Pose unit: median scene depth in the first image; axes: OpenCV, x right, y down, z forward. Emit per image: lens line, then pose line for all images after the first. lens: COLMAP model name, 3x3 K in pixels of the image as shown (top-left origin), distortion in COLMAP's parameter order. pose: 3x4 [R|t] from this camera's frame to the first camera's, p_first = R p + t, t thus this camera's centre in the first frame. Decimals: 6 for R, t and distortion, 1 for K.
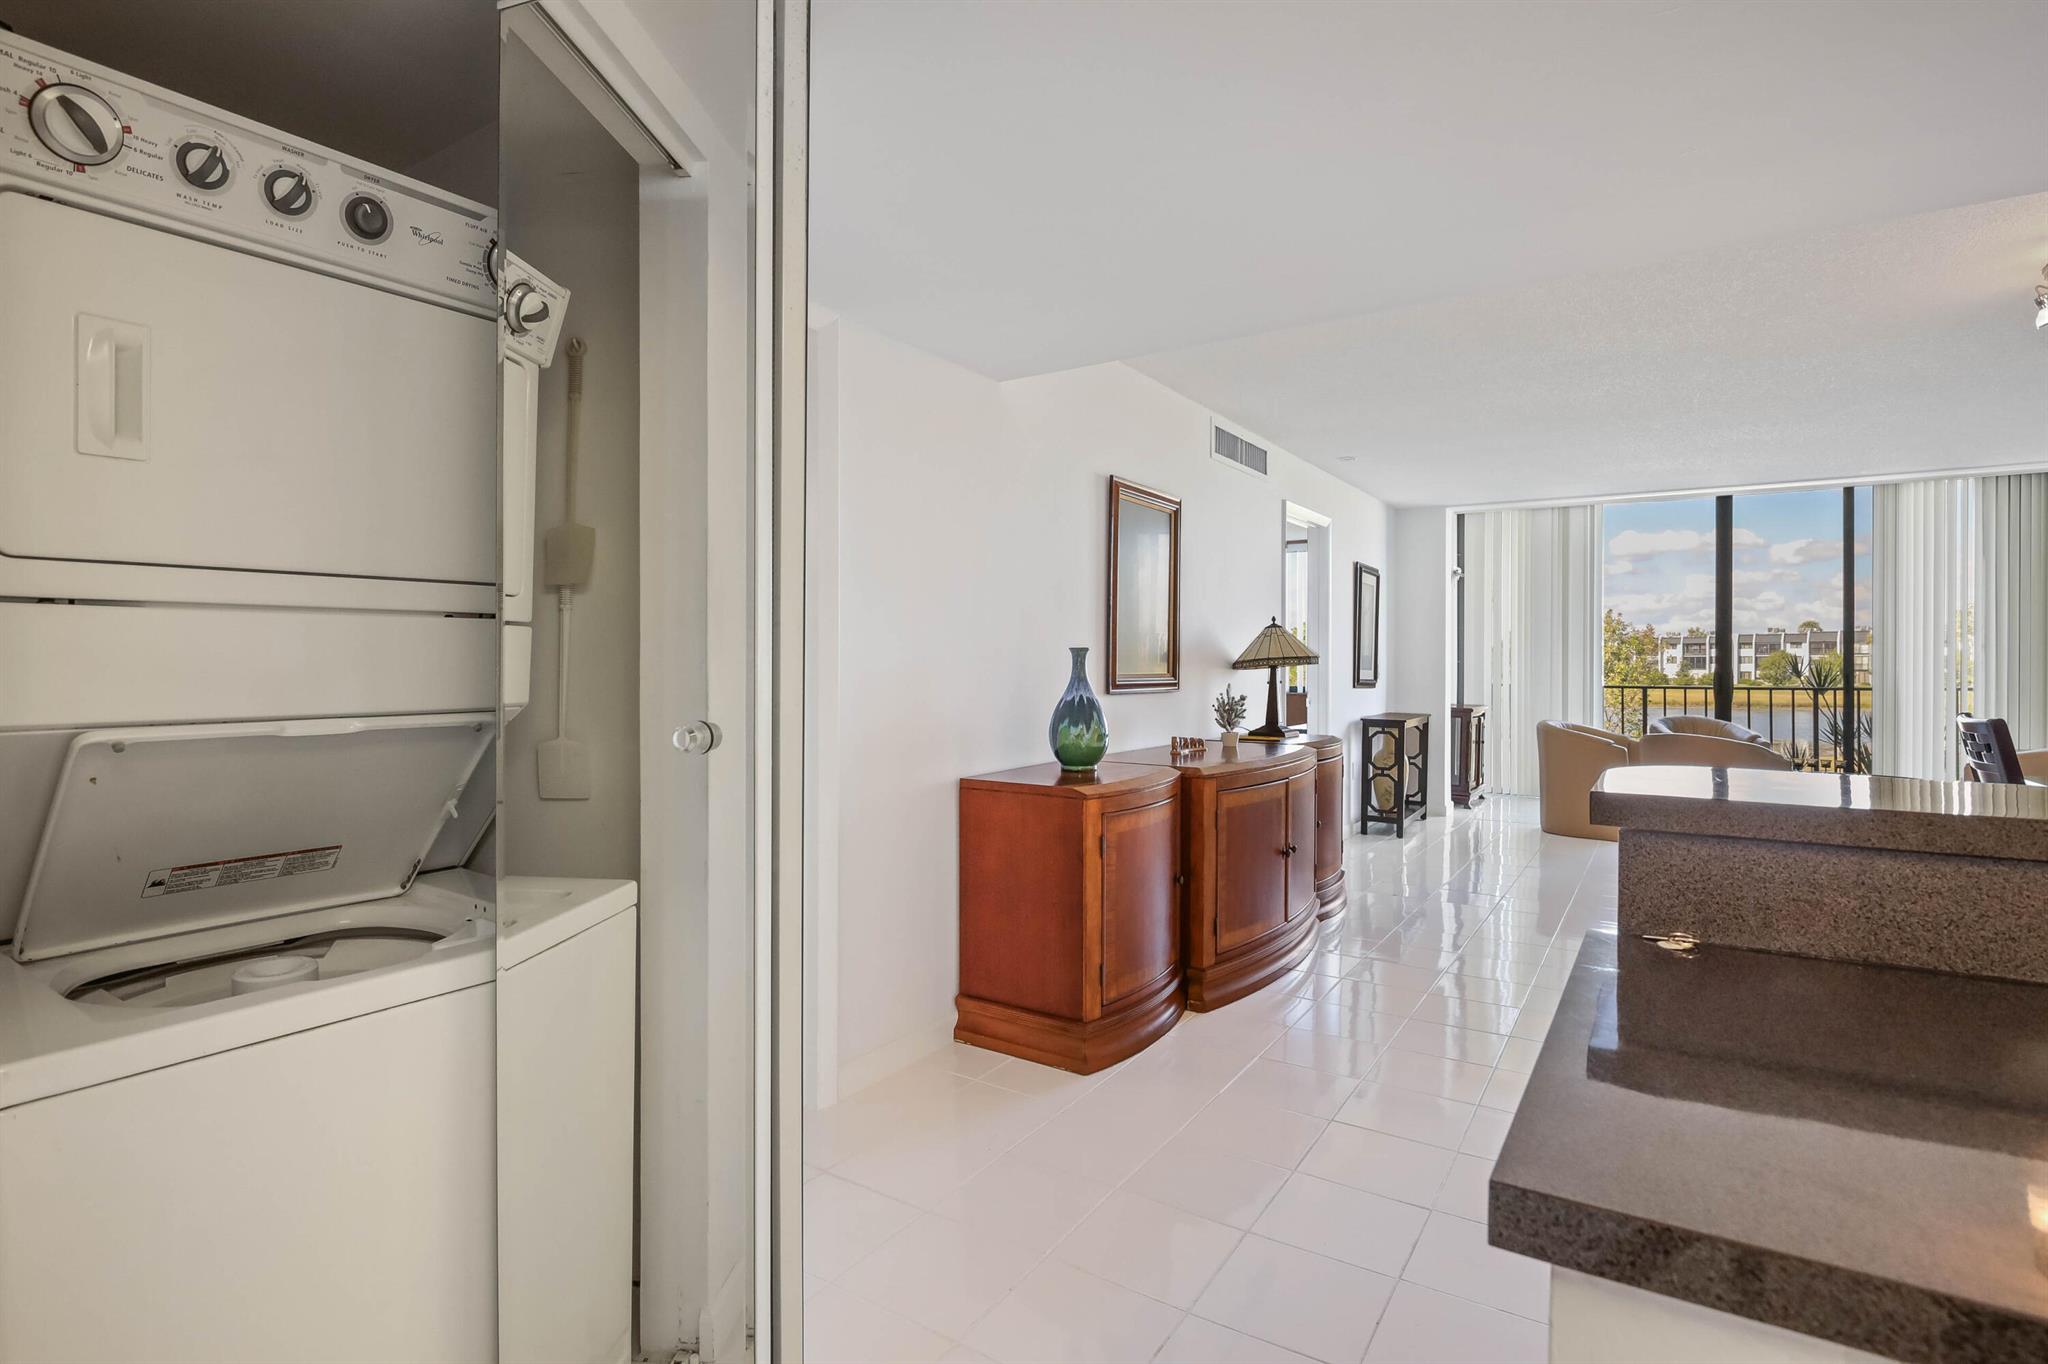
lens RADIAL K [[1033.2, 0, 1012.3], [0, 1033.2, 665.2], [0, 0, 1]] dist [-0.002692, 0.001748]
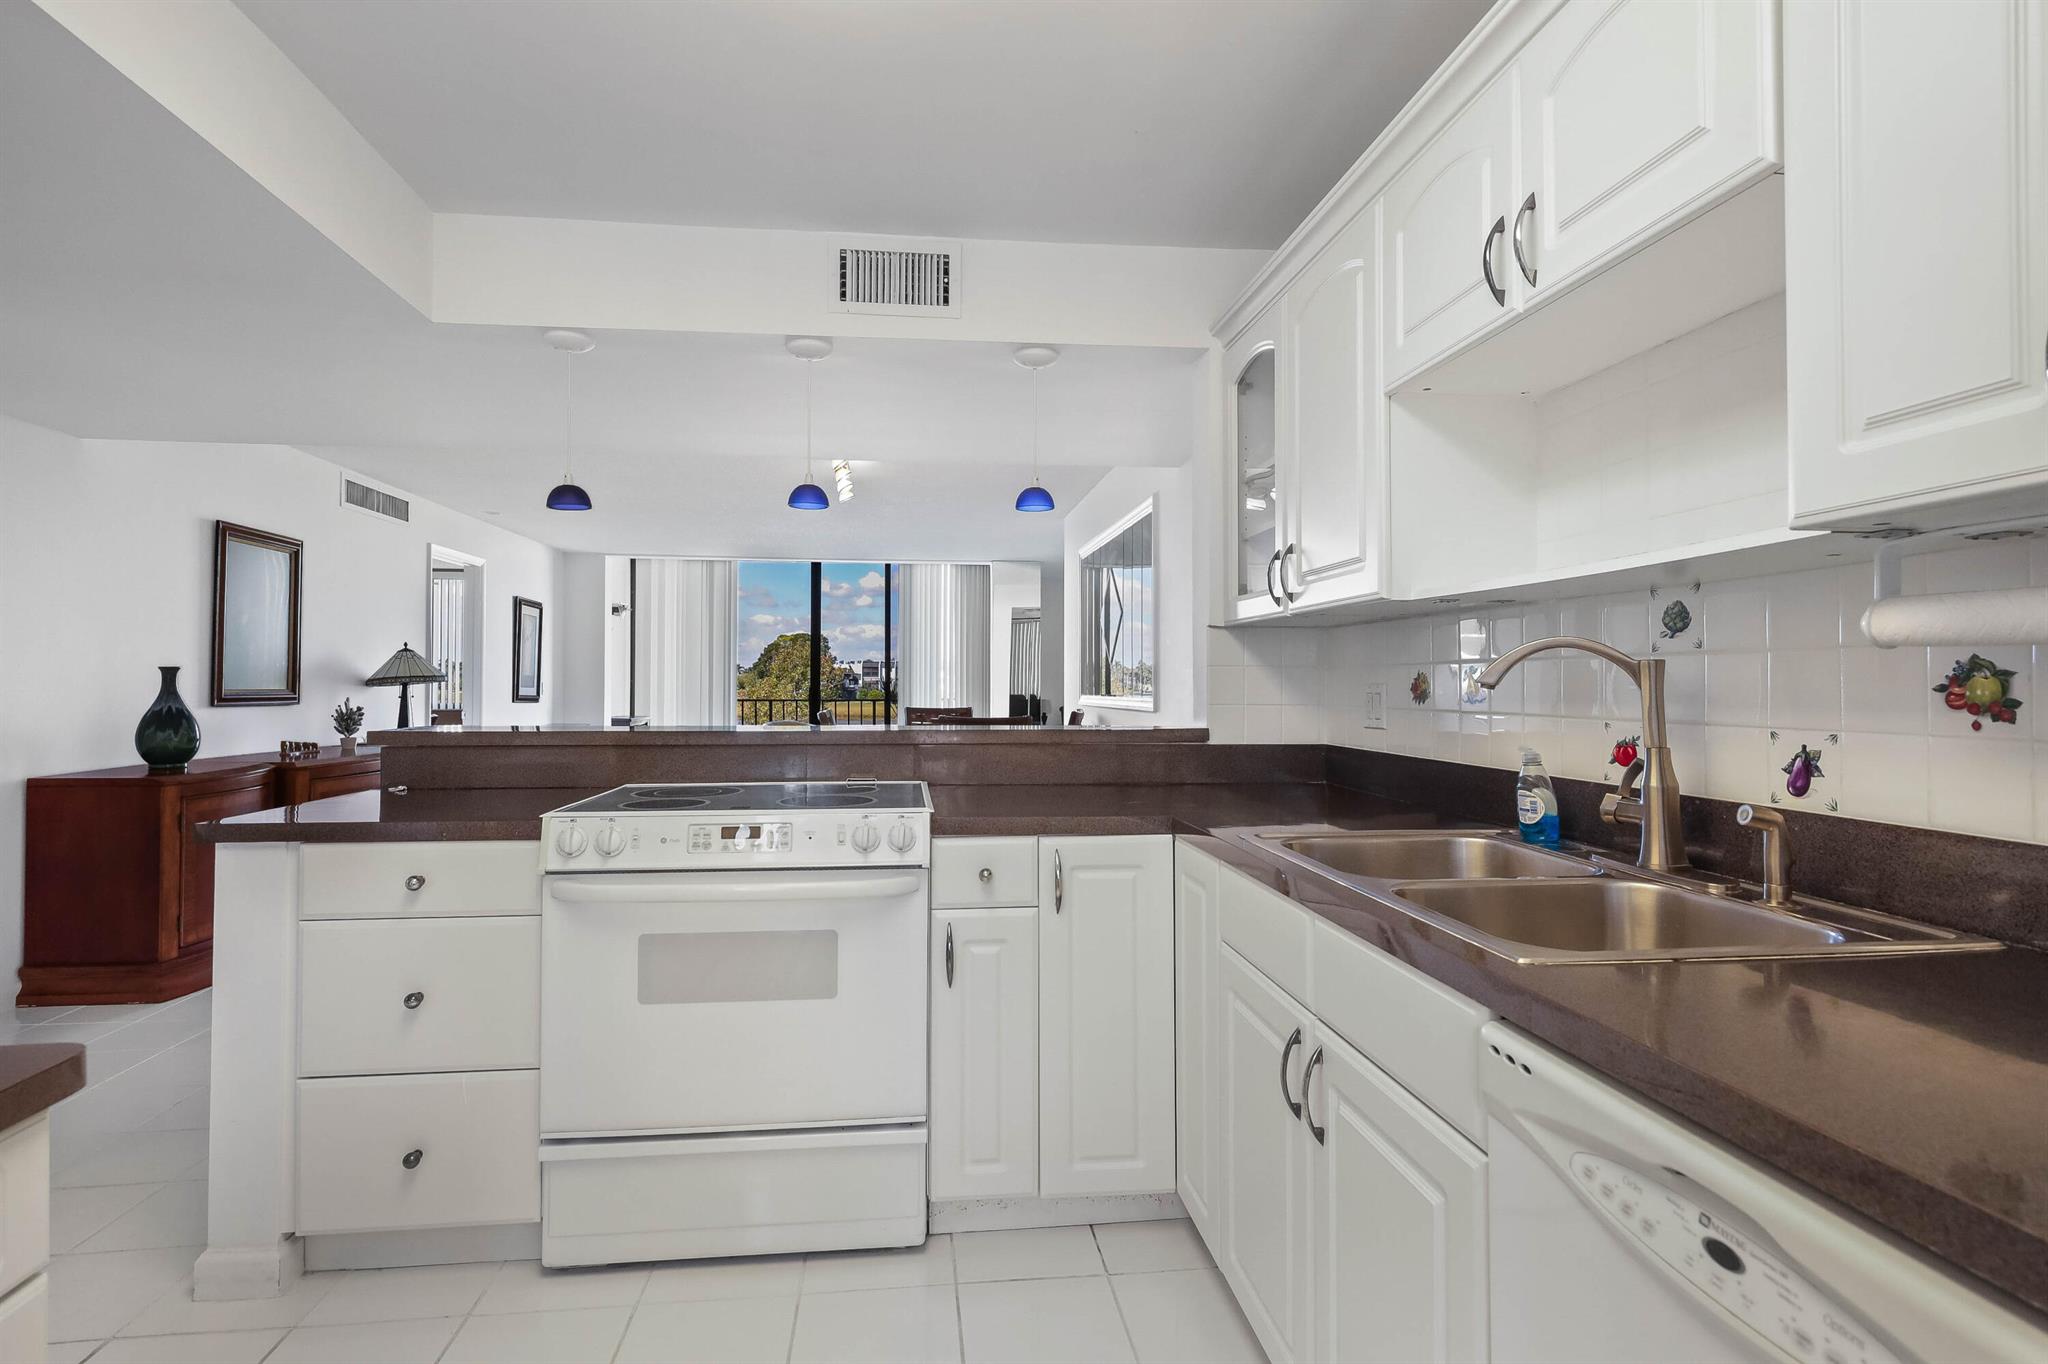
lens RADIAL K [[1033.2, 0, 1052.9], [0, 1033.2, 665.1], [0, 0, 1]] dist [-0.002692, 0.001748]
pose [[0.760694, 0.010995, 0.649018, 0.051328], [0.002039, 0.999811, -0.019328, 0.004887], [-0.649108, 0.016026, 0.760528, -0.453674]]
